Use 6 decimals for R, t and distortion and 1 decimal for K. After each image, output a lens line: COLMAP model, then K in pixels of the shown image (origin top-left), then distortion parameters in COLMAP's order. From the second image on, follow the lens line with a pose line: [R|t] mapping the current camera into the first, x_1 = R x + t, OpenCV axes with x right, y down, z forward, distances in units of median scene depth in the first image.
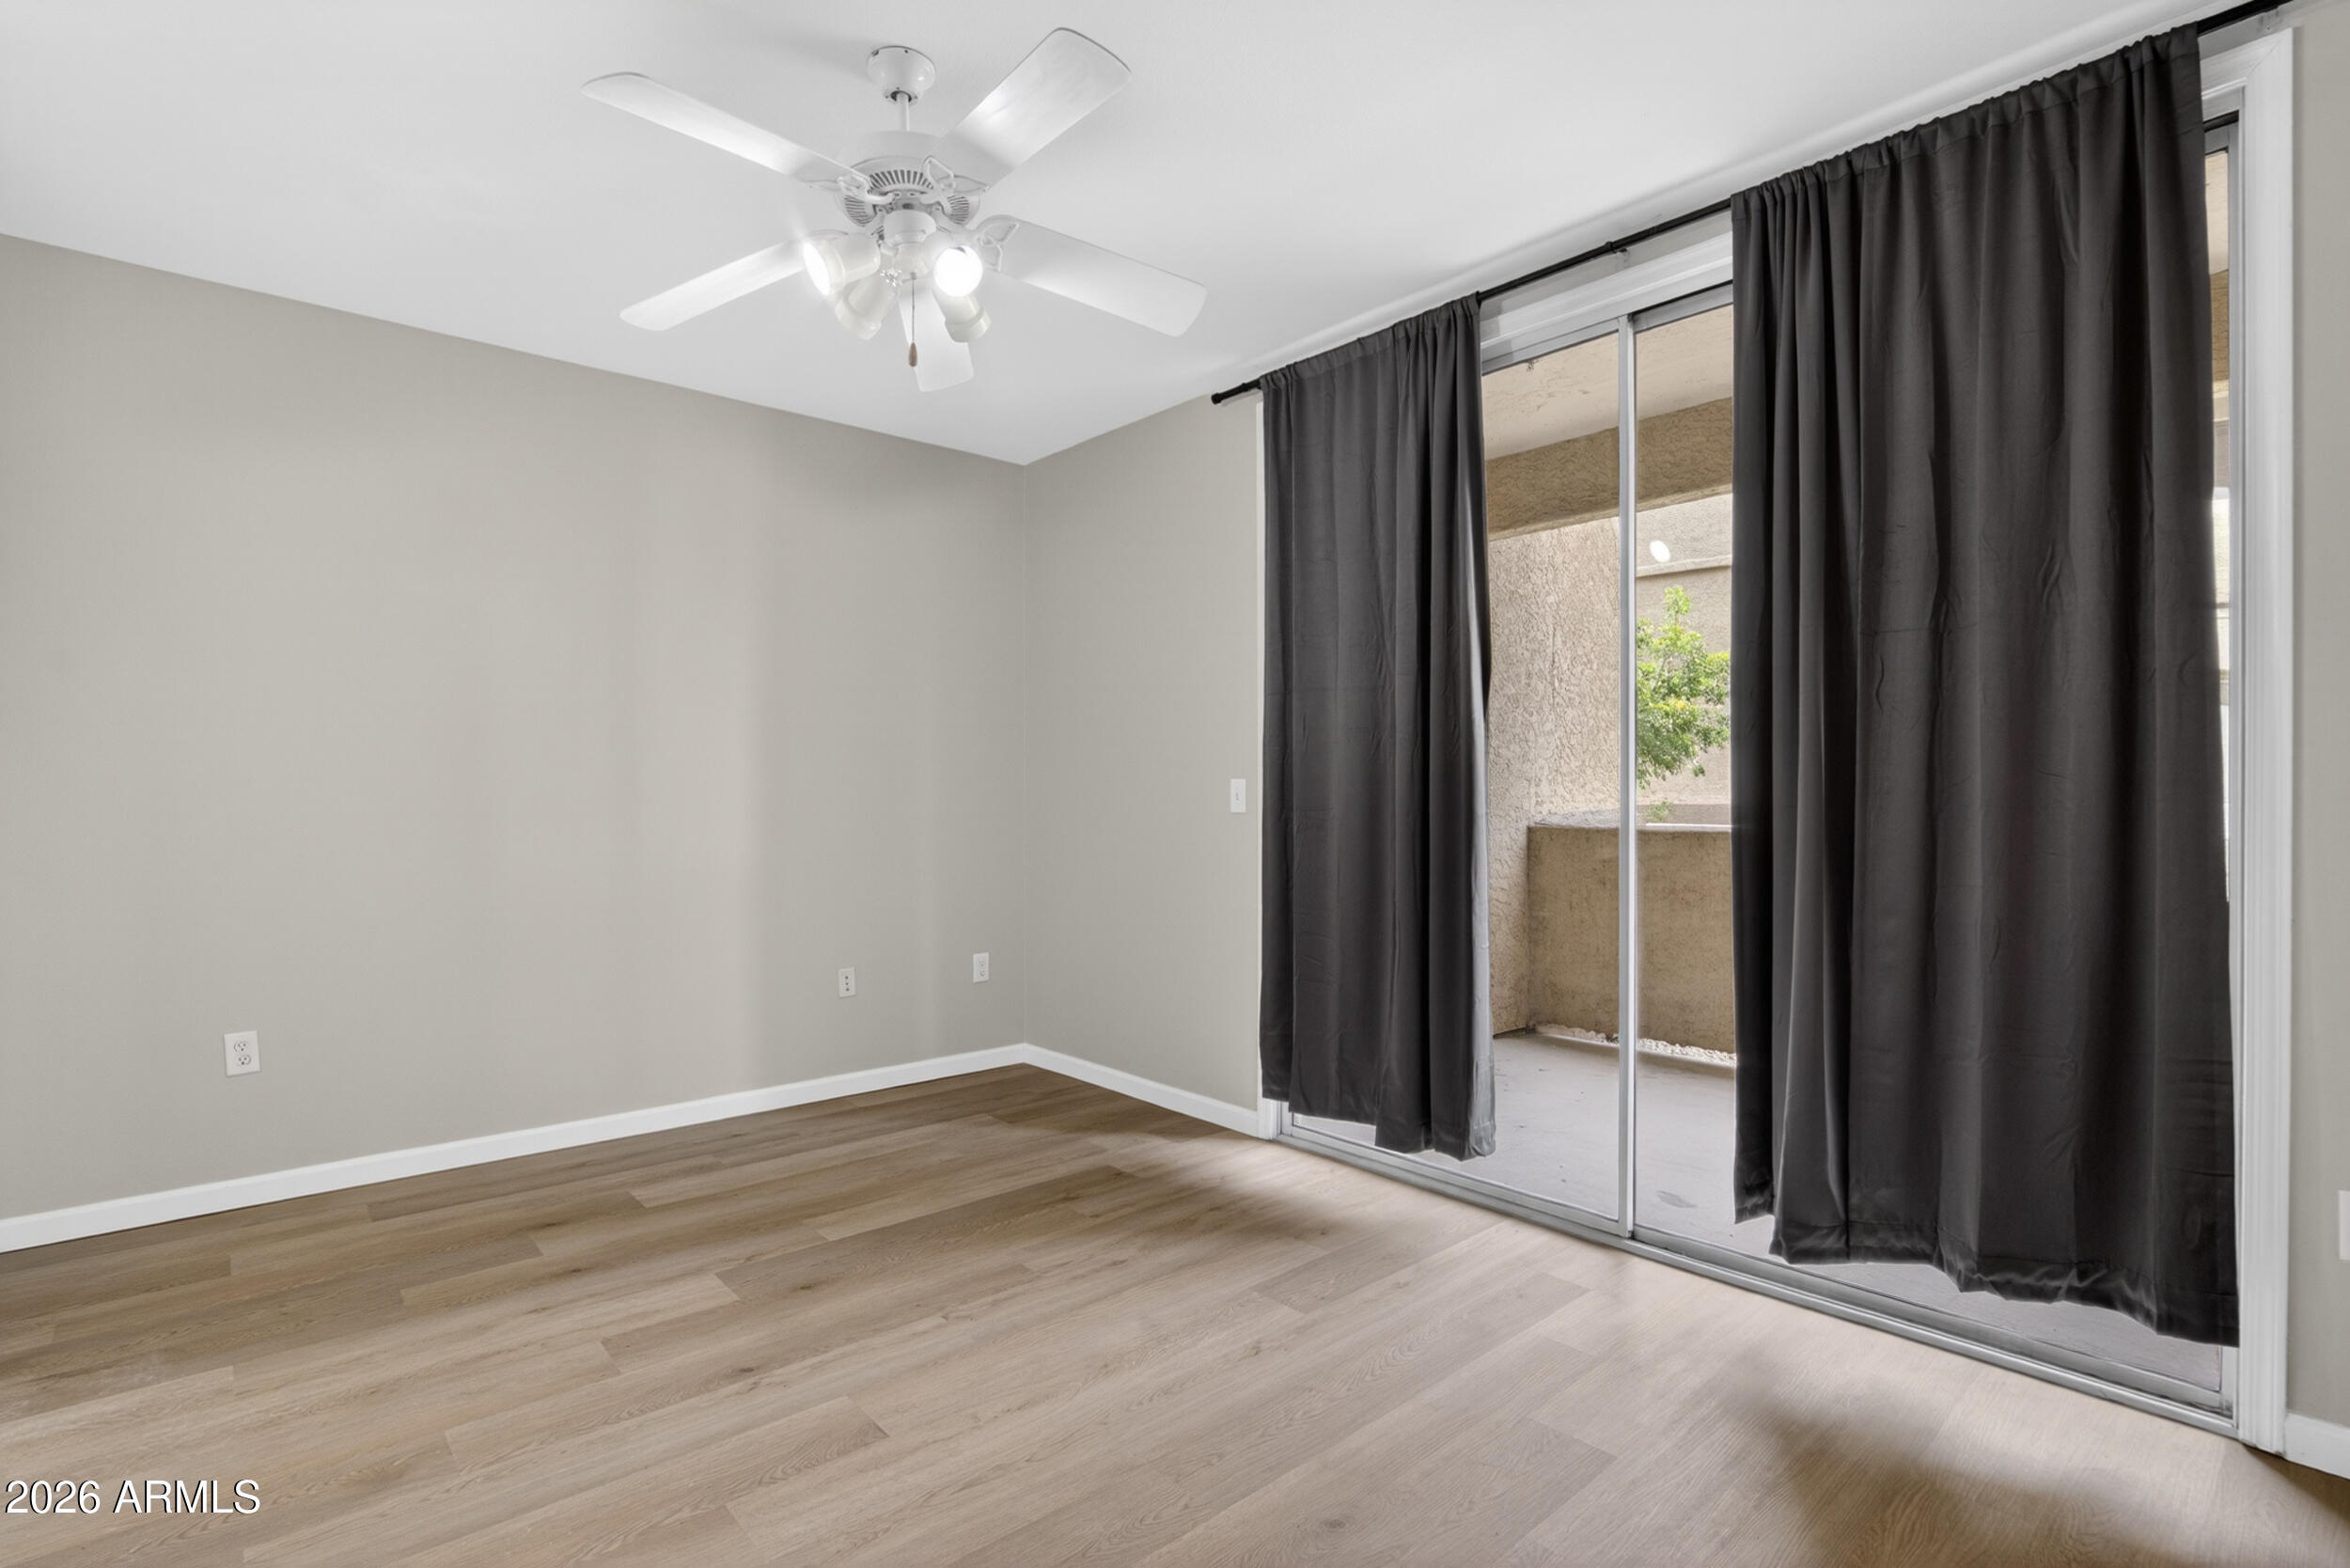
lens RADIAL K [[1099.5, 0, 1174.6], [0, 1099.5, 790.1], [0, 0, 1]] dist [-0.036873, 0.008072]
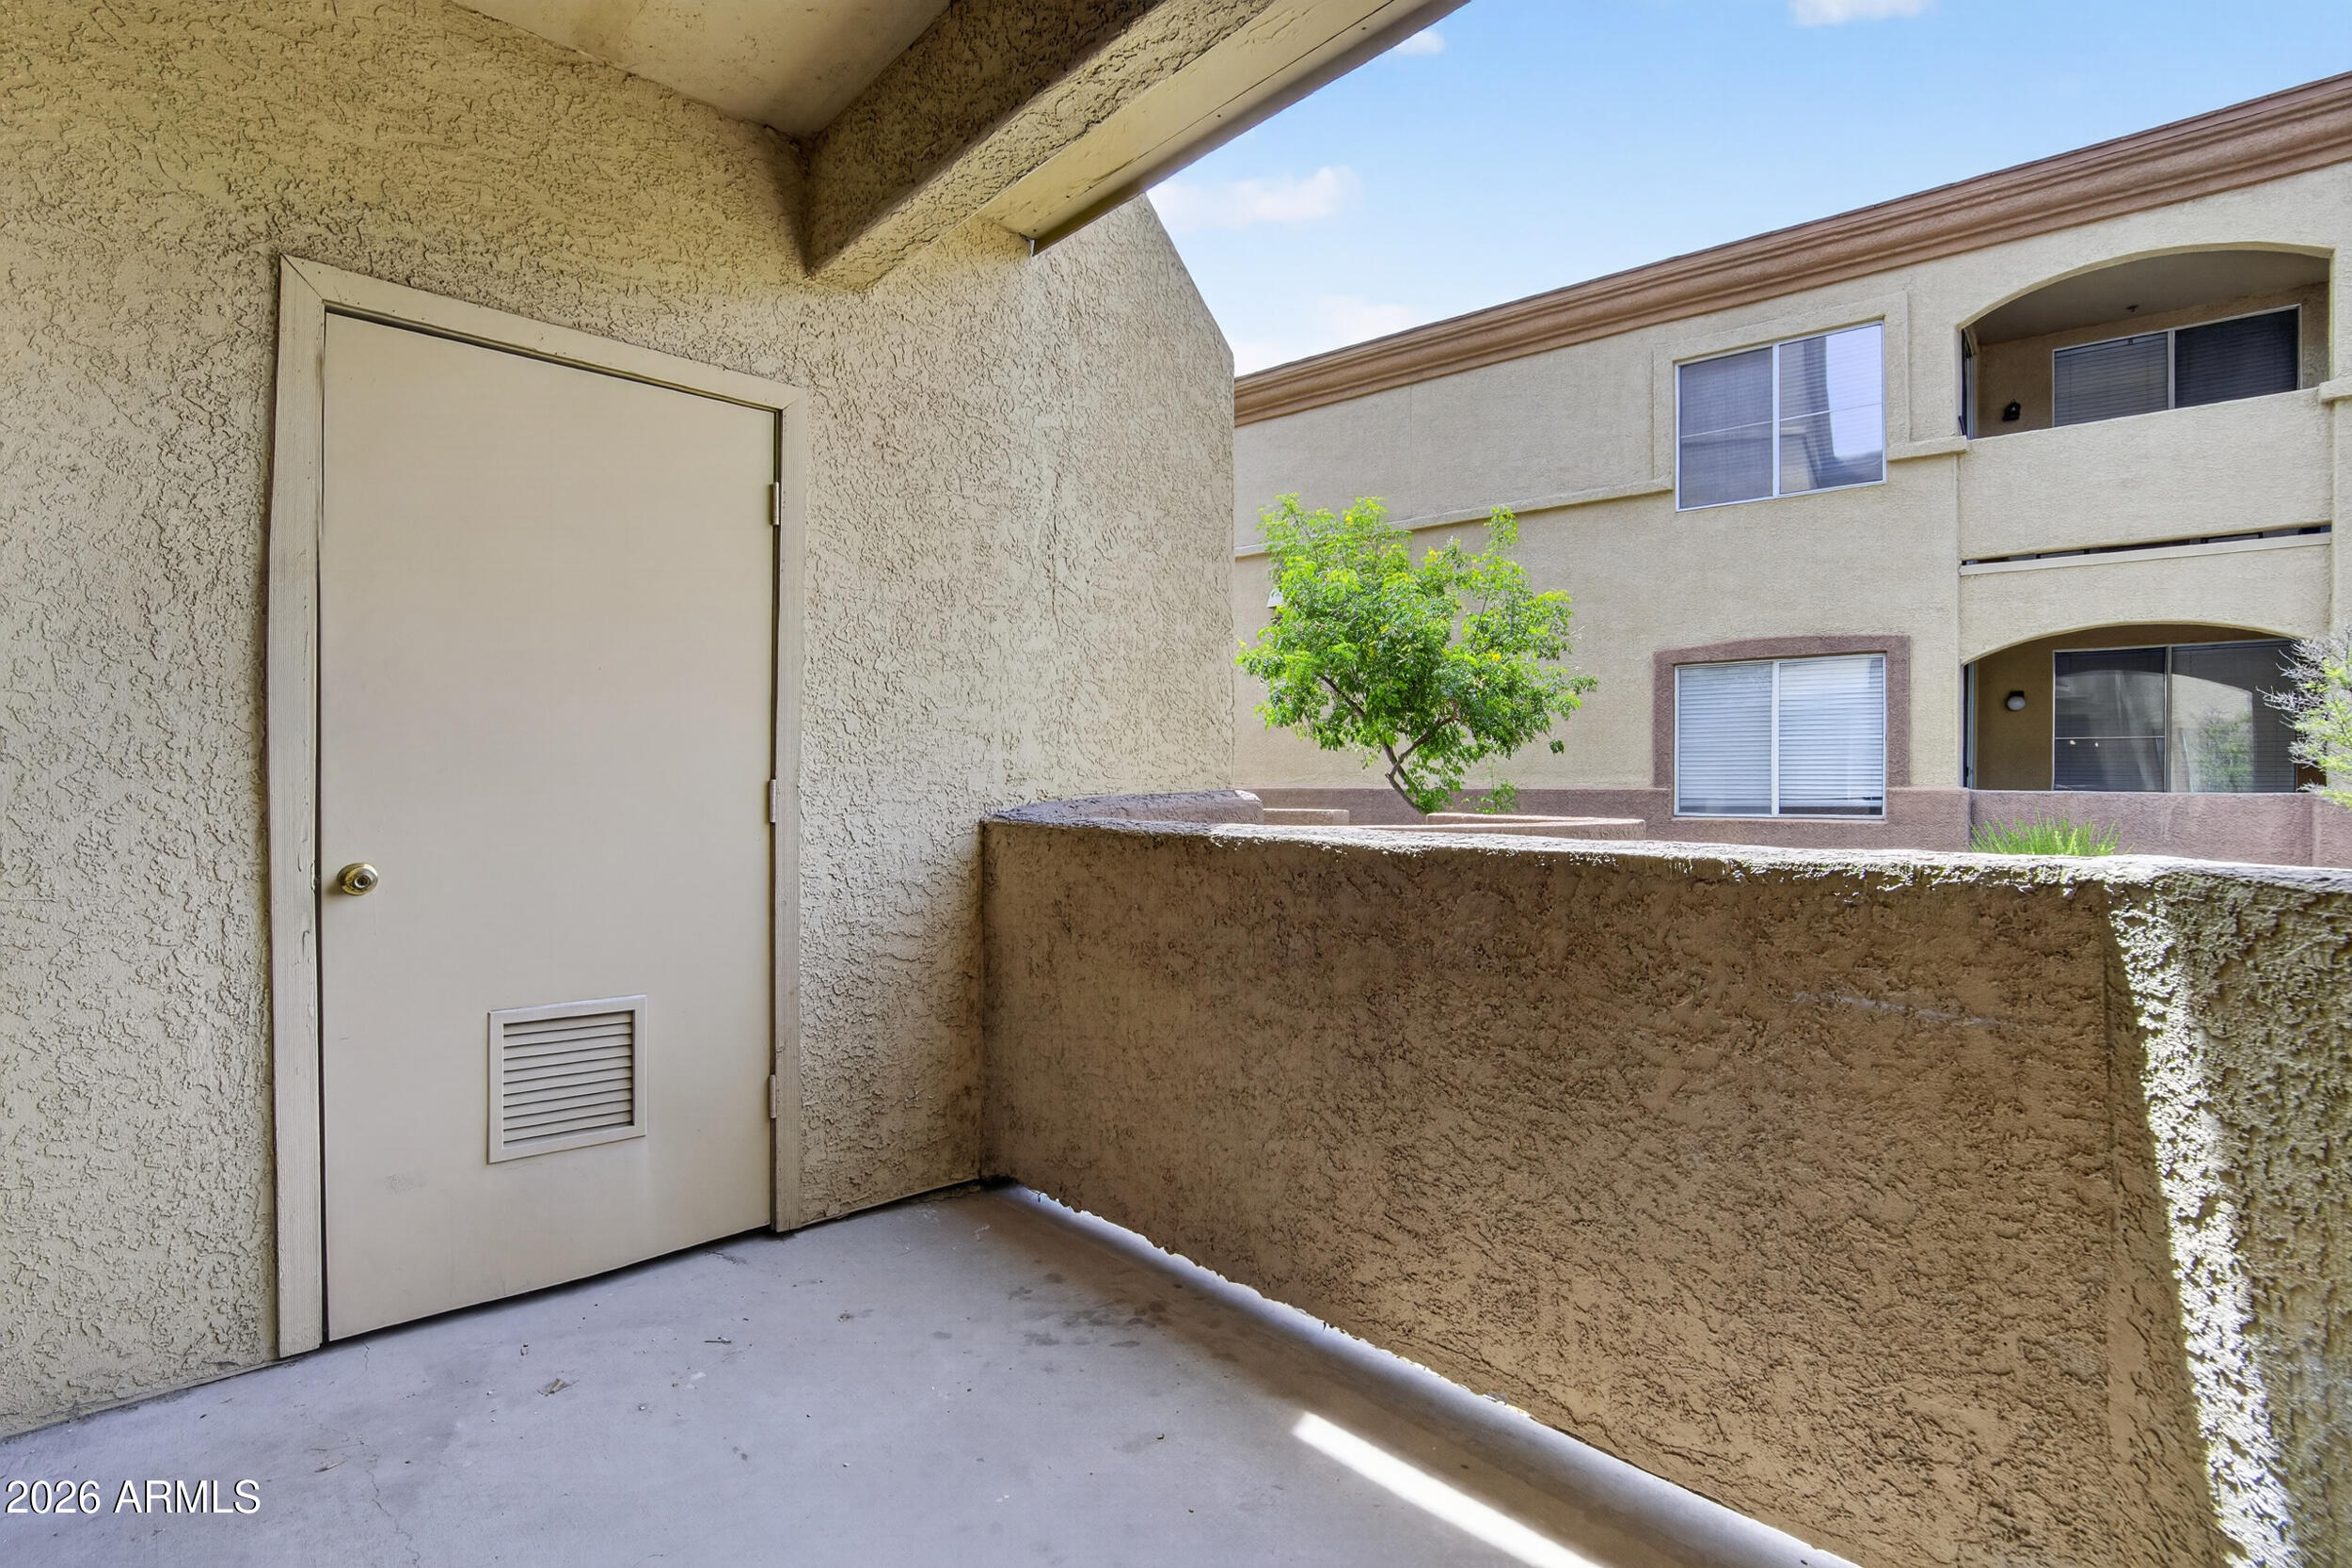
lens RADIAL K [[1100.3, 0, 1175.6], [0, 1100.3, 790.1], [0, 0, 1]] dist [-0.036873, 0.008072]
pose [[0.999602, 0.000349, 0.028191, 0.401804], [-0.000656, 0.999940, 0.010909, 0.011532], [-0.028186, -0.010923, 0.999543, 0.434471]]
